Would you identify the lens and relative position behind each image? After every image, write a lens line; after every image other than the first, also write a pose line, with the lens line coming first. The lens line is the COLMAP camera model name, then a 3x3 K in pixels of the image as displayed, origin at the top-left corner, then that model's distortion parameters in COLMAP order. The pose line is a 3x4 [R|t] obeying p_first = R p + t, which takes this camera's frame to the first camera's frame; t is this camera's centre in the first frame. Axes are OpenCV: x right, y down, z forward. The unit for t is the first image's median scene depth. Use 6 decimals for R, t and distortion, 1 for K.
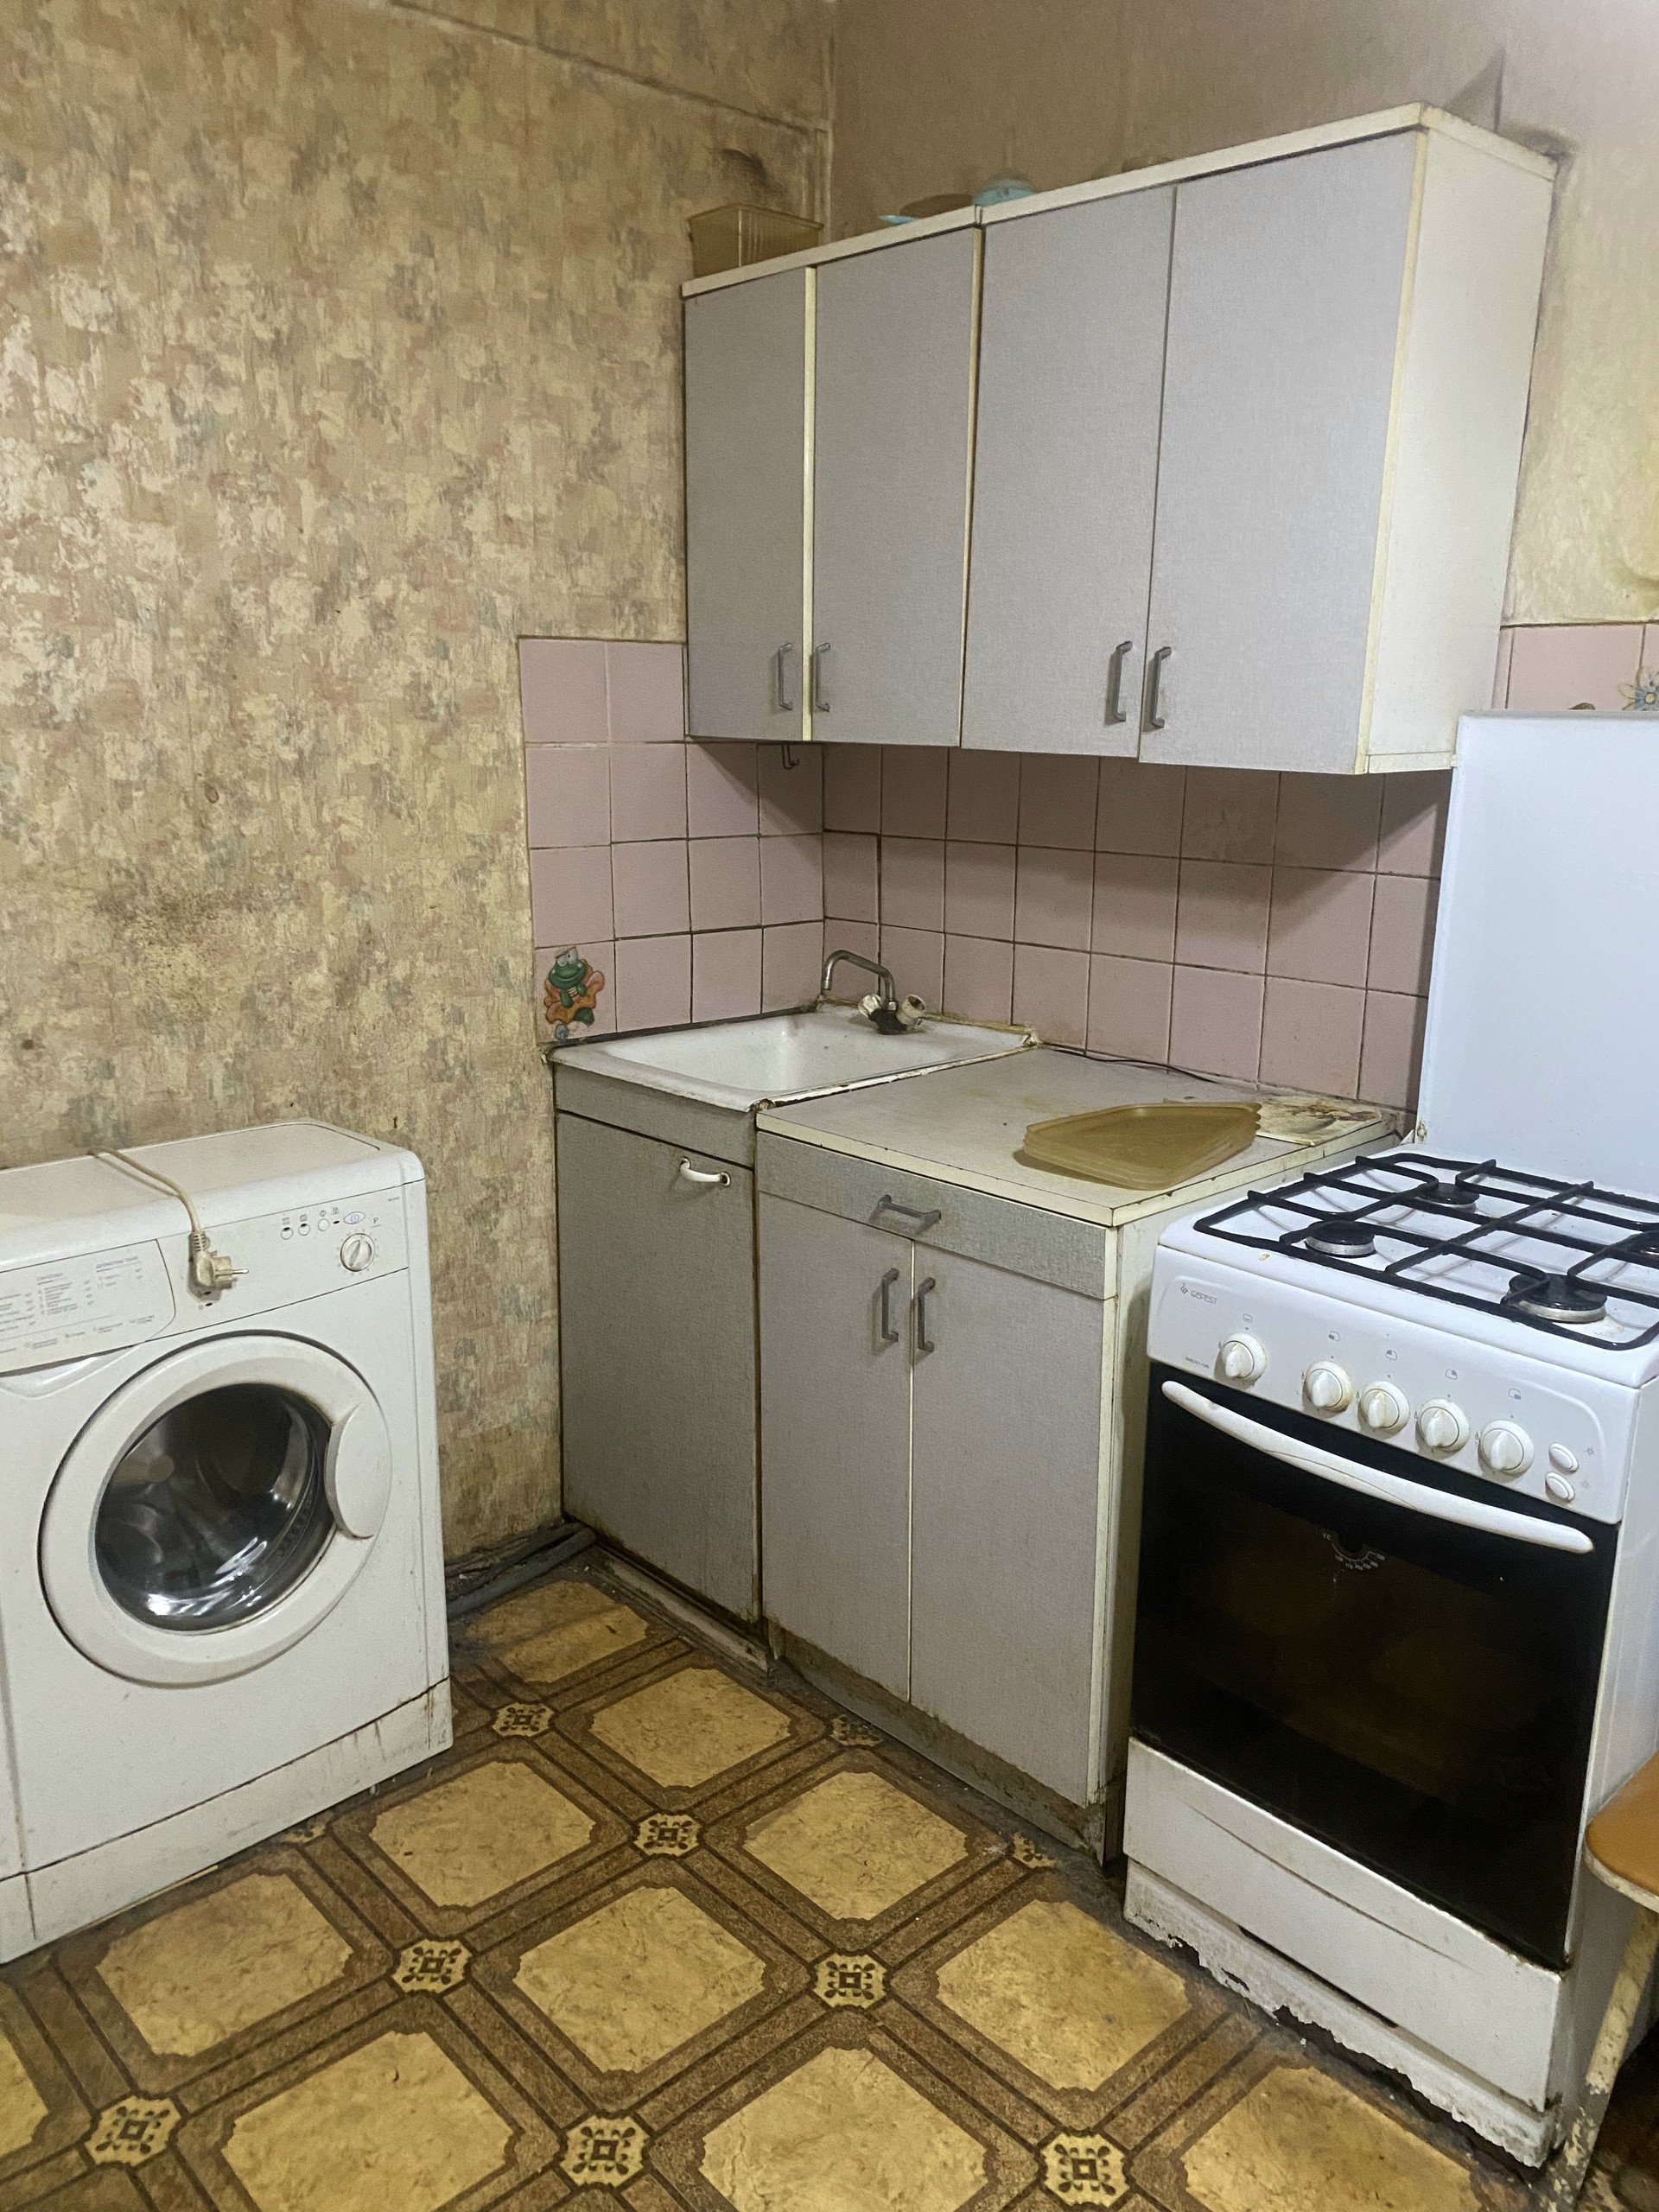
lens RADIAL K [[1664.4, 0, 796.9], [0, 1664.4, 1104.0], [0, 0, 1]] dist [0.044510, -0.034205]
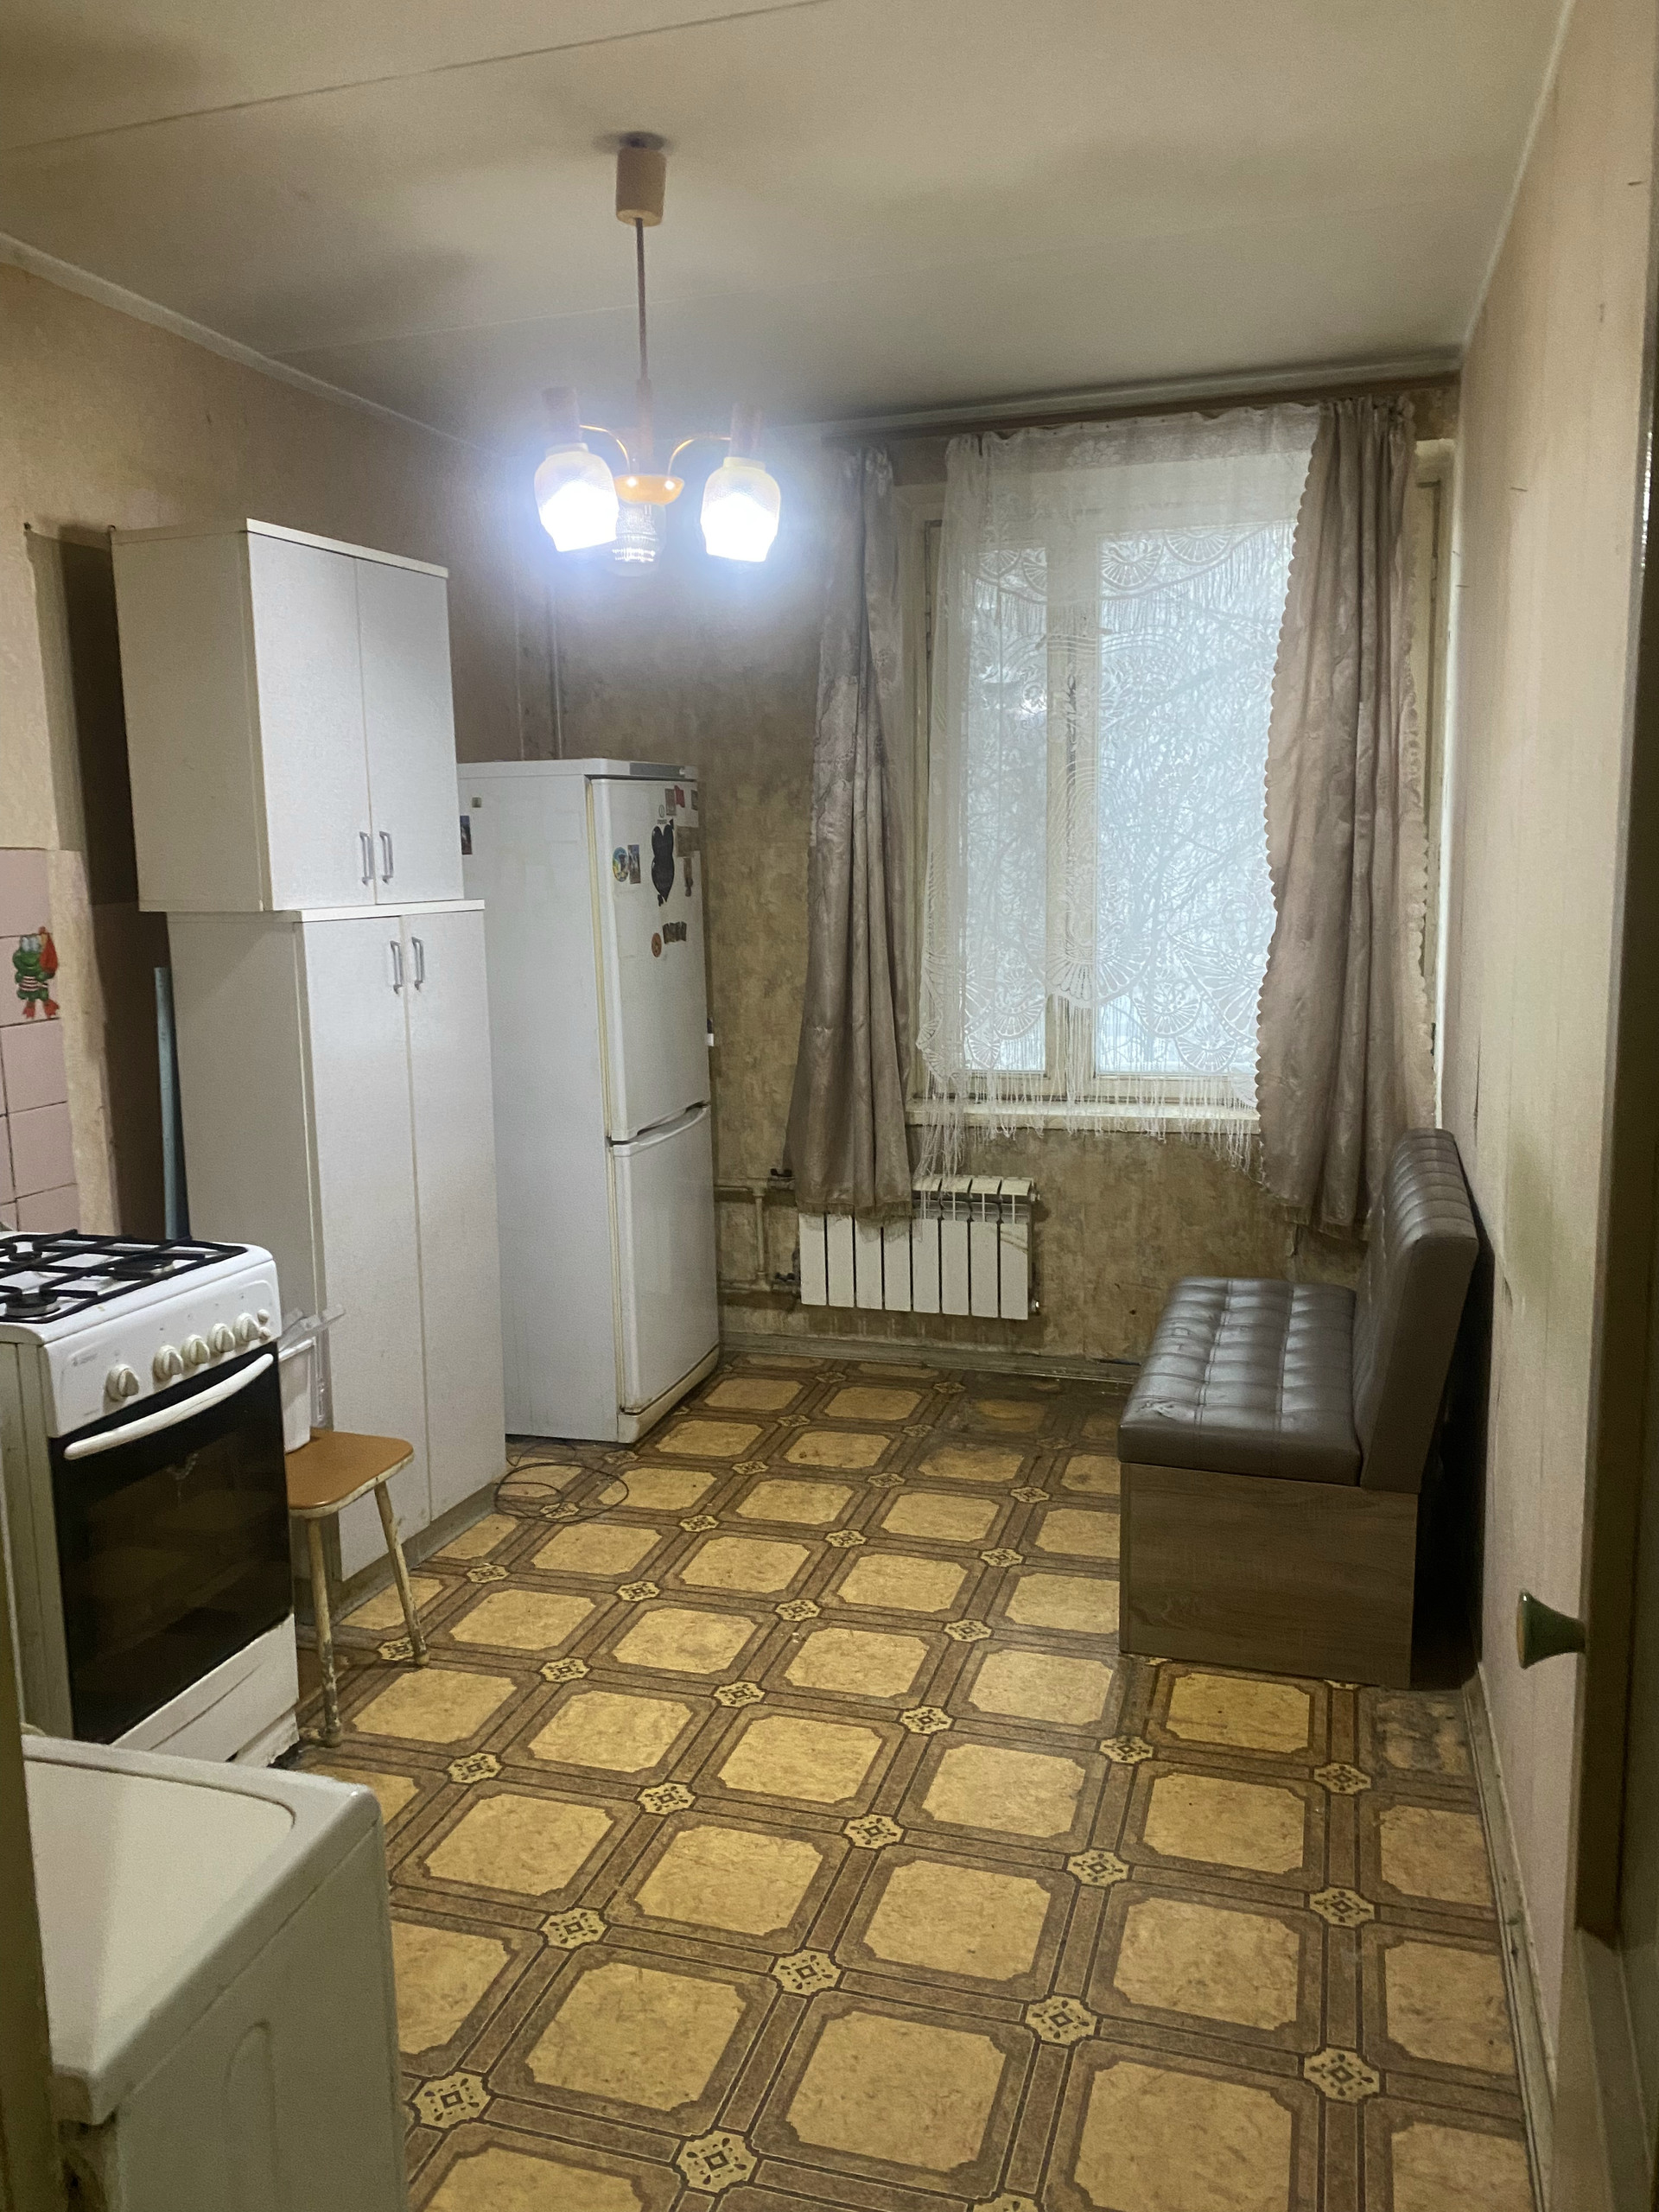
lens RADIAL K [[1664.4, 0, 796.9], [0, 1664.4, 1104.0], [0, 0, 1]] dist [0.044510, -0.034205]
pose [[-0.494085, -0.151732, 0.856071, -1.372586], [0.190795, 0.941727, 0.277032, -0.400092], [-0.848220, 0.300212, -0.436344, 1.336163]]
